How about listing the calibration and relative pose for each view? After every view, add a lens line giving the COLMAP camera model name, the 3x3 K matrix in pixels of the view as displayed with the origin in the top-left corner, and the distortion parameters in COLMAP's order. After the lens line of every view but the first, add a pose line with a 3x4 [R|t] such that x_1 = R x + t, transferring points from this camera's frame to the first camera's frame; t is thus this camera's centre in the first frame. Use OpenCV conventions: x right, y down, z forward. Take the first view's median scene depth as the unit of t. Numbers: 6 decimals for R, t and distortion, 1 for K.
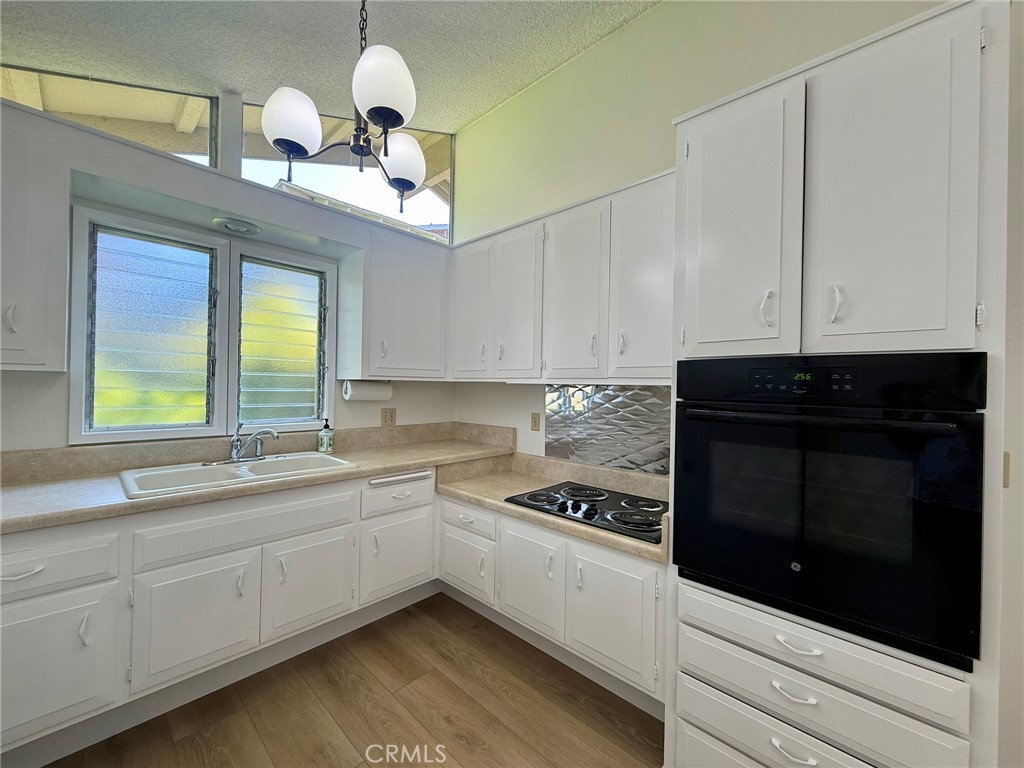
lens RADIAL K [[407.2, 0, 509.5], [0, 407.2, 384.2], [0, 0, 1]] dist [-0.000087, -0.000218]
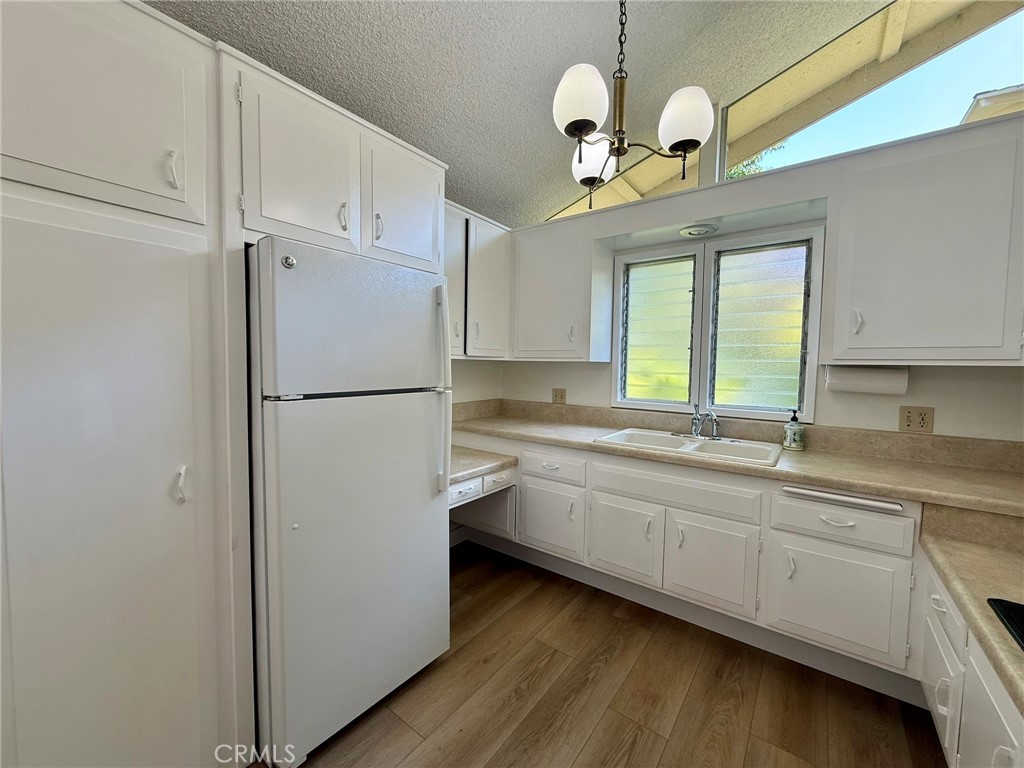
lens RADIAL K [[407.2, 0, 509.5], [0, 407.2, 384.2], [0, 0, 1]] dist [-0.000087, -0.000218]
pose [[0.110747, 0.036521, -0.993177, 0.401869], [-0.008387, 0.999323, 0.035812, 0.003783], [0.993813, 0.004364, 0.110978, 0.341507]]
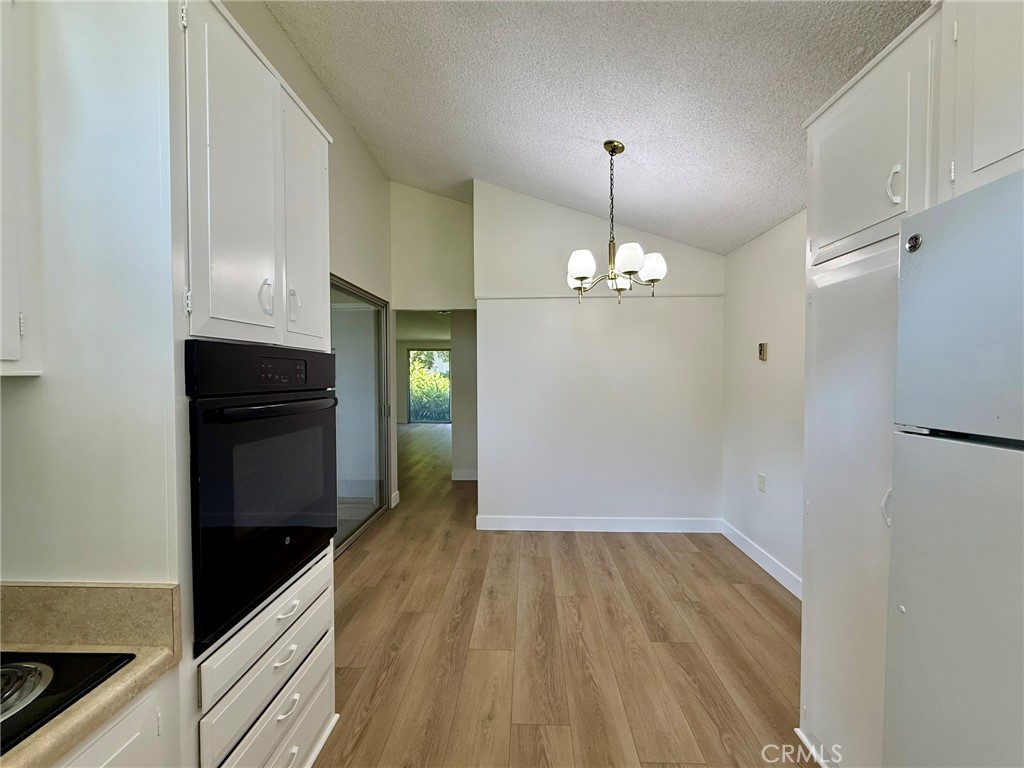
lens RADIAL K [[407.2, 0, 509.5], [0, 407.2, 384.2], [0, 0, 1]] dist [-0.000087, -0.000218]
pose [[-0.658508, -0.032689, 0.751863, -0.275004], [-0.014038, 0.999416, 0.031158, -0.007860], [-0.752443, 0.009963, -0.658582, 0.694734]]
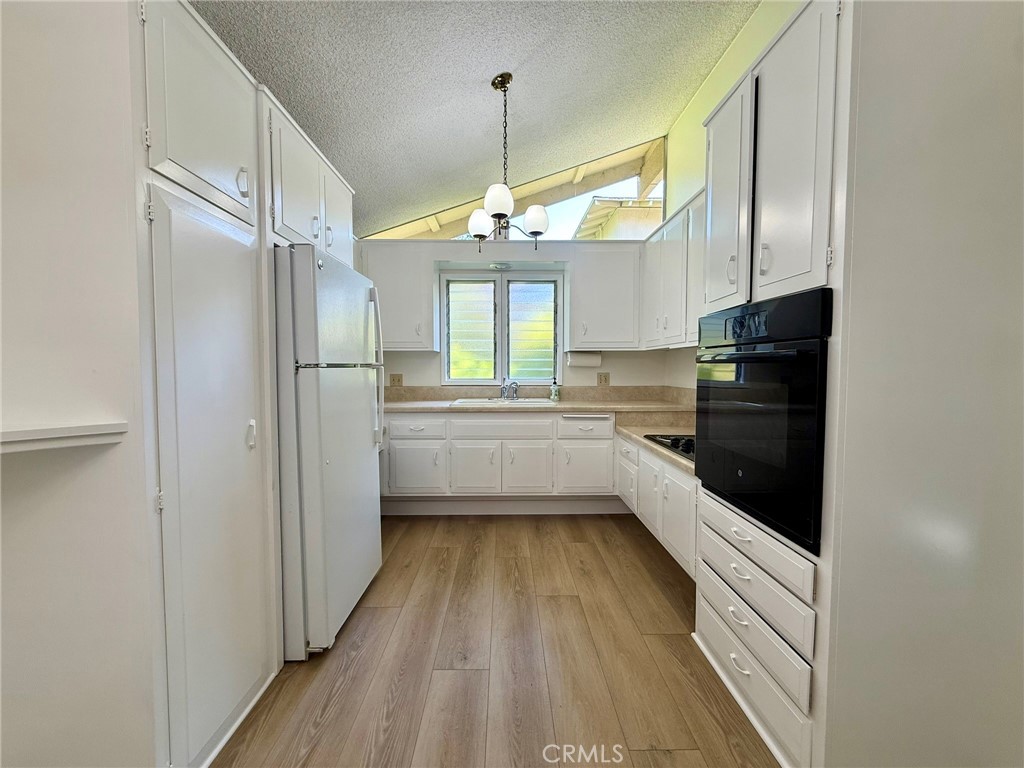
lens RADIAL K [[407.2, 0, 509.5], [0, 407.2, 384.2], [0, 0, 1]] dist [-0.000087, -0.000218]
pose [[0.697621, 0.012046, -0.716365, 0.606996], [0.016216, 0.999337, 0.032596, 0.064732], [0.716283, -0.034357, 0.696964, -0.214102]]
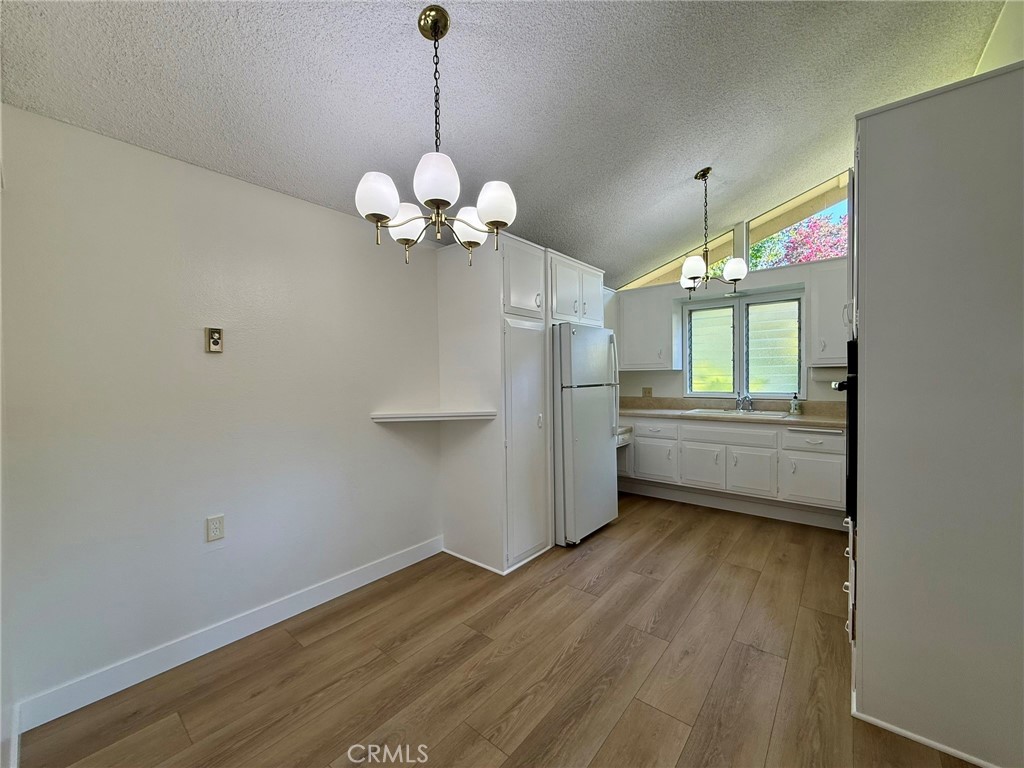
lens RADIAL K [[407.2, 0, 509.5], [0, 407.2, 384.2], [0, 0, 1]] dist [-0.000087, -0.000218]
pose [[0.062314, 0.000756, -0.998056, 1.232424], [0.019677, 0.999804, 0.001986, 0.031177], [0.997863, -0.019763, 0.062287, -0.243340]]
